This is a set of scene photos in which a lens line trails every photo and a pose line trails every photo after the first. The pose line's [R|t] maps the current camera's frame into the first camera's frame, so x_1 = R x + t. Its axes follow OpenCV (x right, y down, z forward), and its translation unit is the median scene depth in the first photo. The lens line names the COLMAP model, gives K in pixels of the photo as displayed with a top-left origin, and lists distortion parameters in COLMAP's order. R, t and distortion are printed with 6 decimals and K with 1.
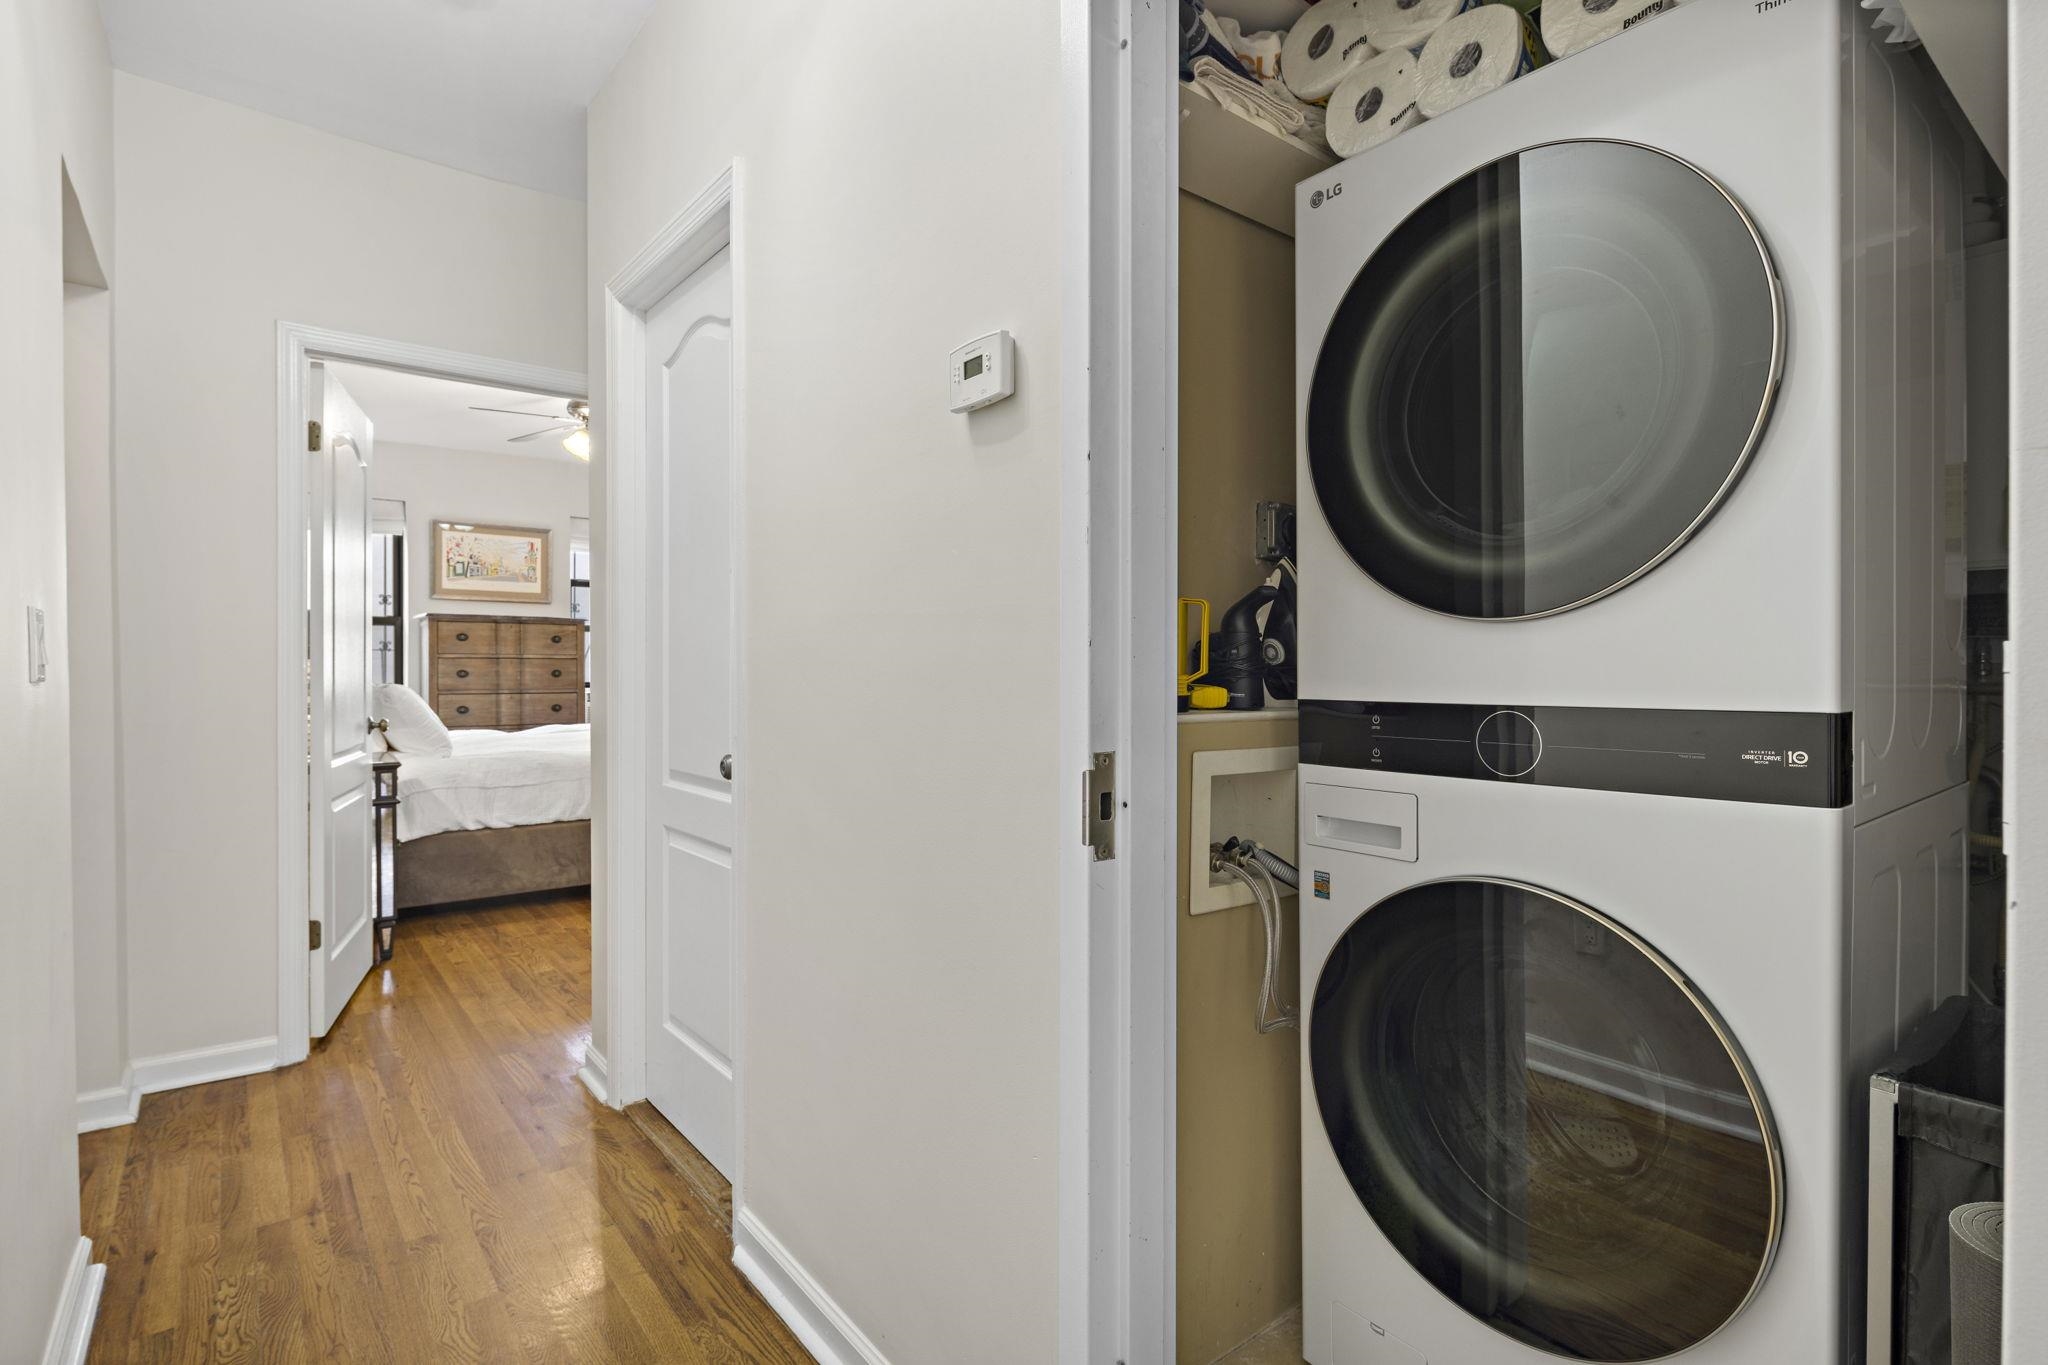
lens RADIAL K [[1022.0, 0, 1032.9], [0, 1022.0, 679.9], [0, 0, 1]] dist [0.005139, 0.000355]
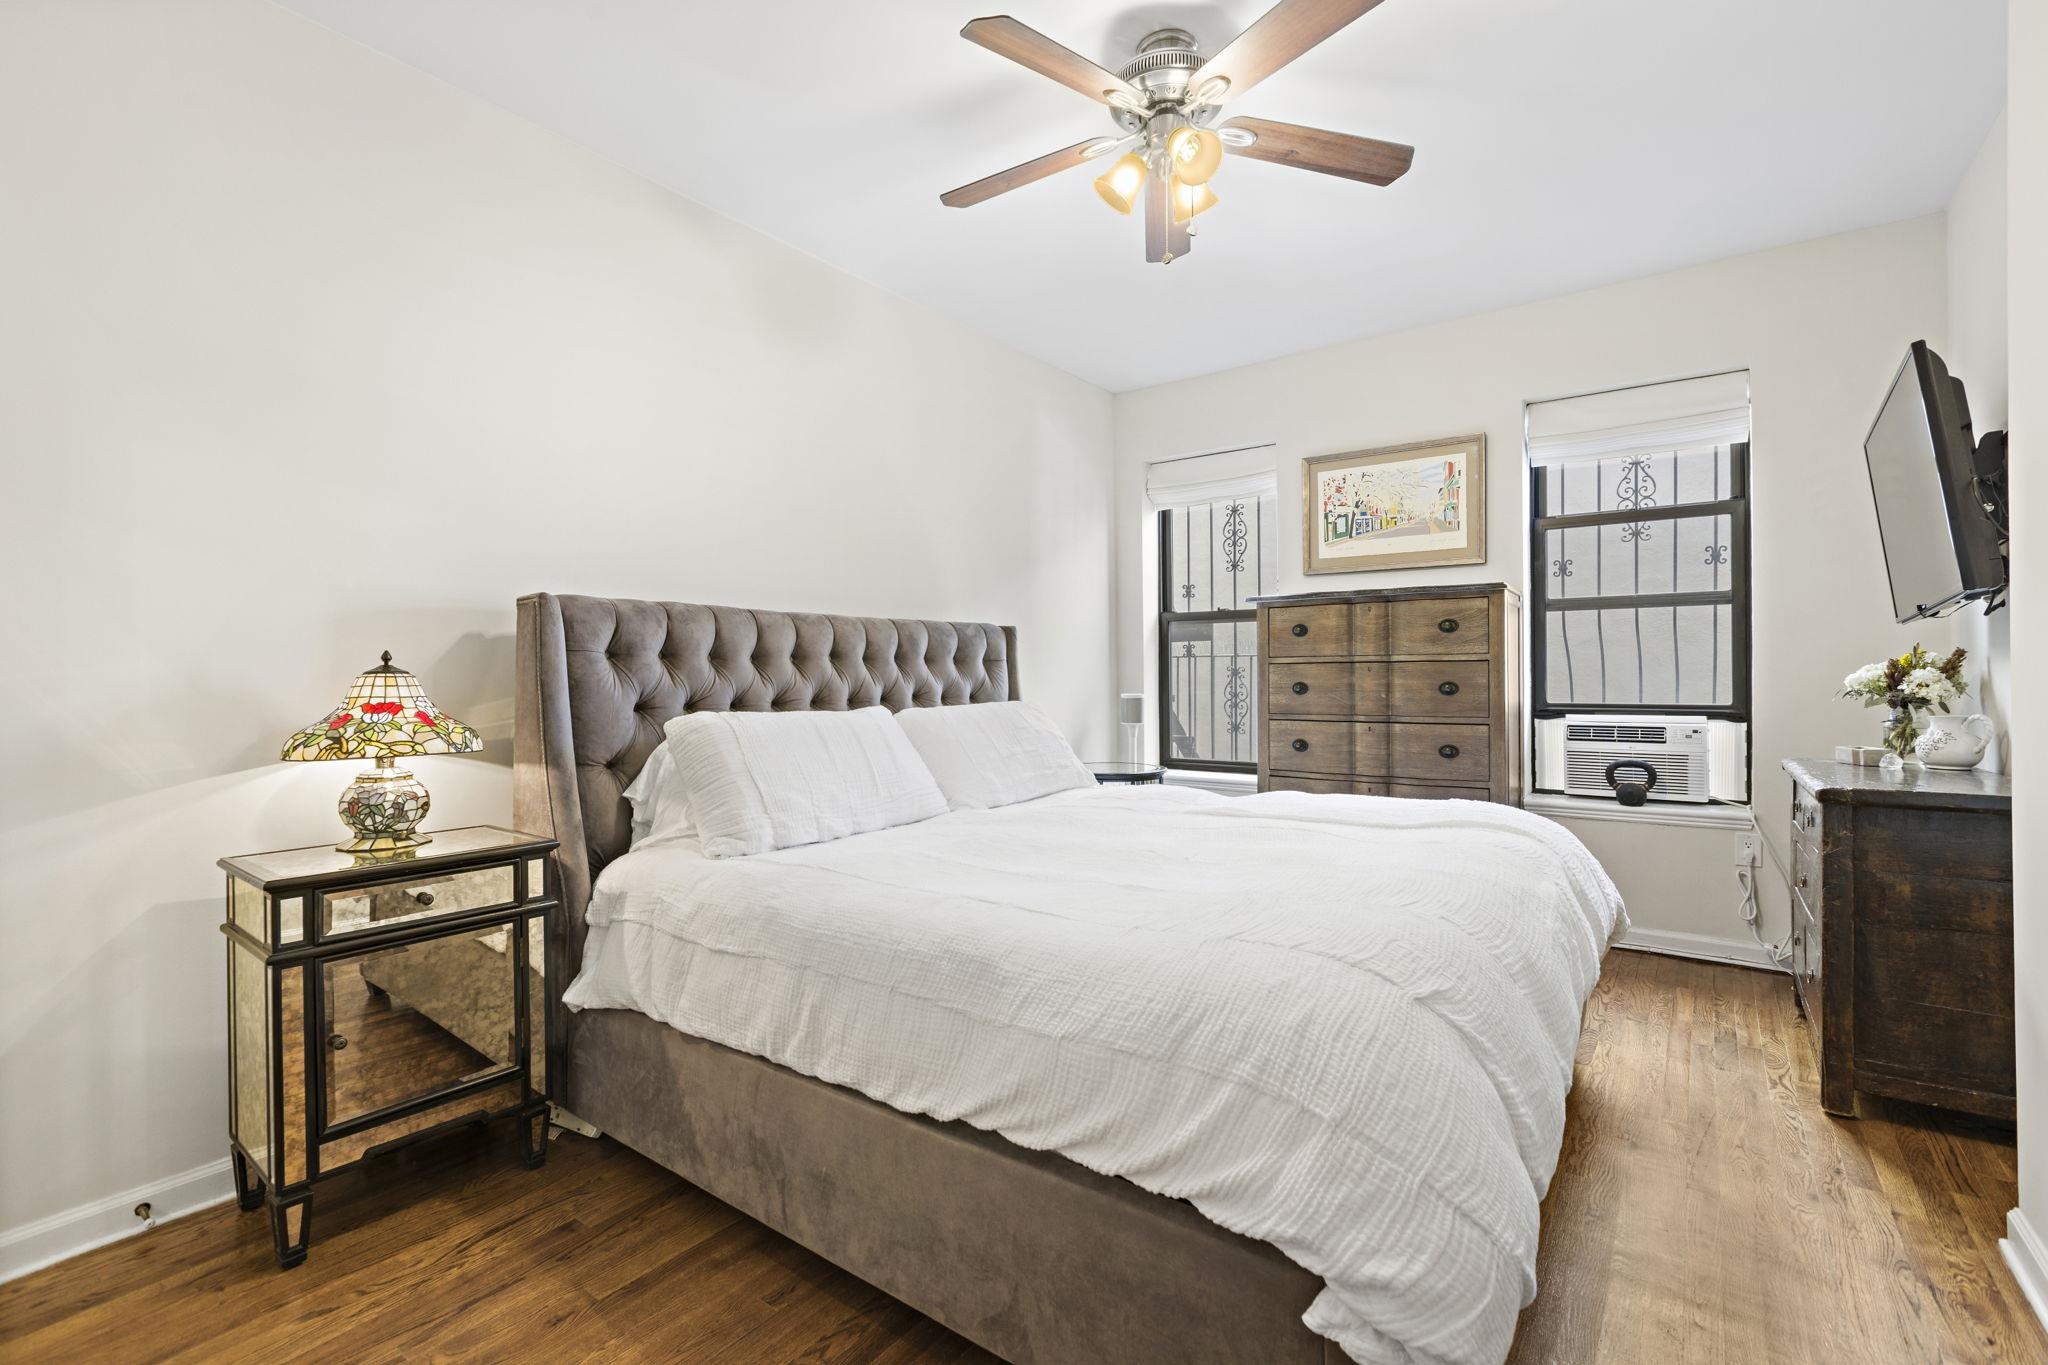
lens RADIAL K [[922.8, 0, 1024.6], [0, 922.8, 678.8], [0, 0, 1]] dist [0.005181, -0.001489]
pose [[0.268124, -0.002022, -0.963382, -0.051024], [-0.002743, 0.999992, -0.002863, -0.009526], [0.963381, 0.003410, 0.268116, 0.665860]]
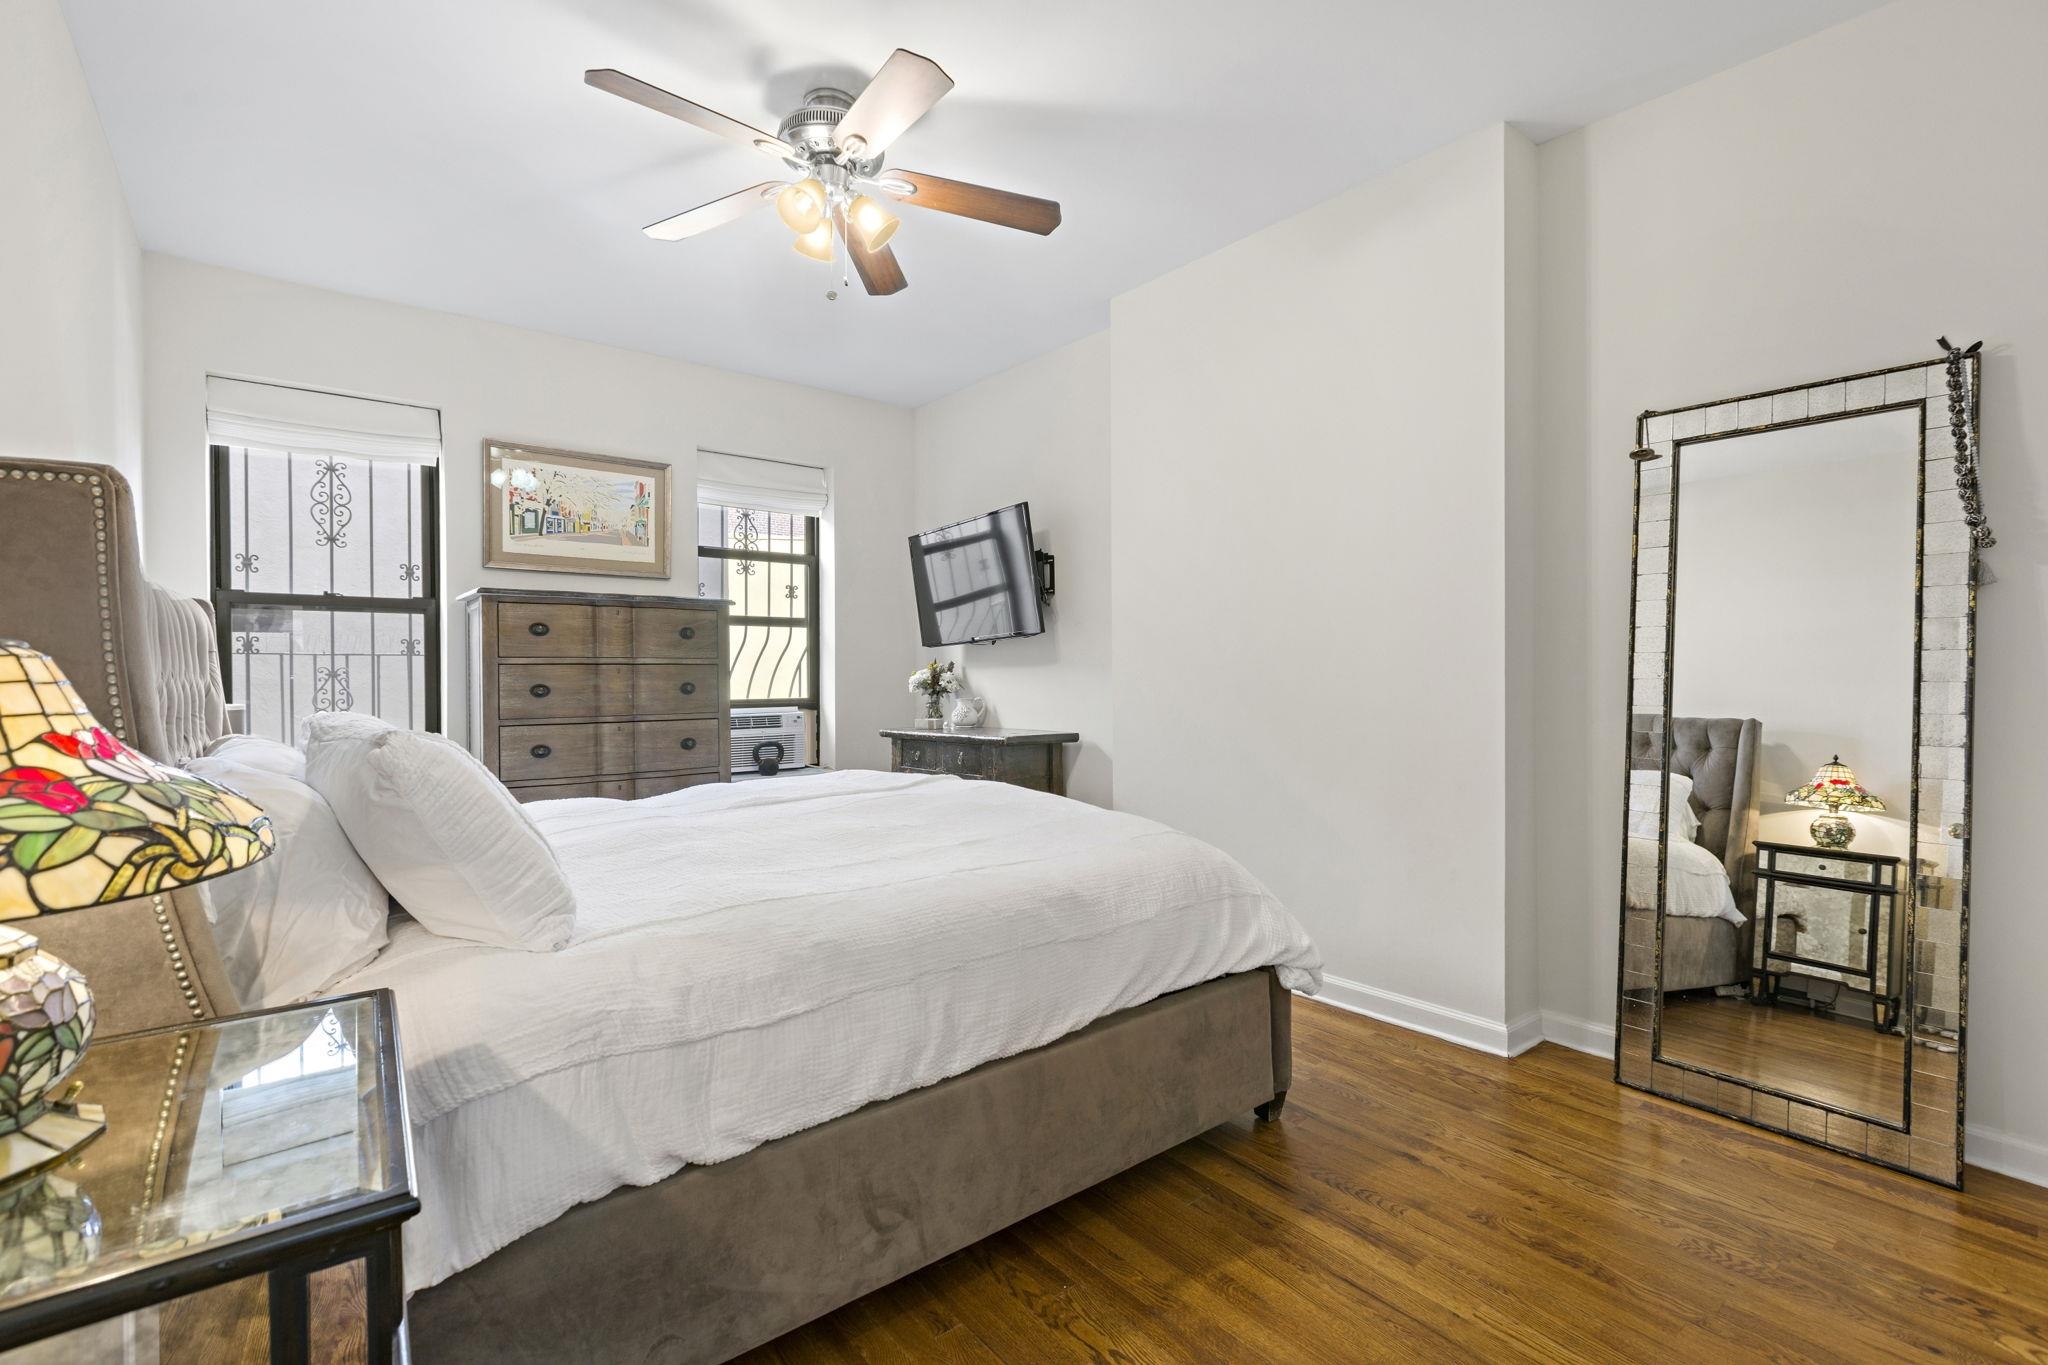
lens RADIAL K [[922.8, 0, 1030.0], [0, 922.8, 676.4], [0, 0, 1]] dist [0.005181, -0.001489]
pose [[0.999825, -0.010732, 0.015334, -0.273600], [0.010868, 0.999902, -0.008819, -0.006290], [-0.015238, 0.008984, 0.999844, 0.447196]]
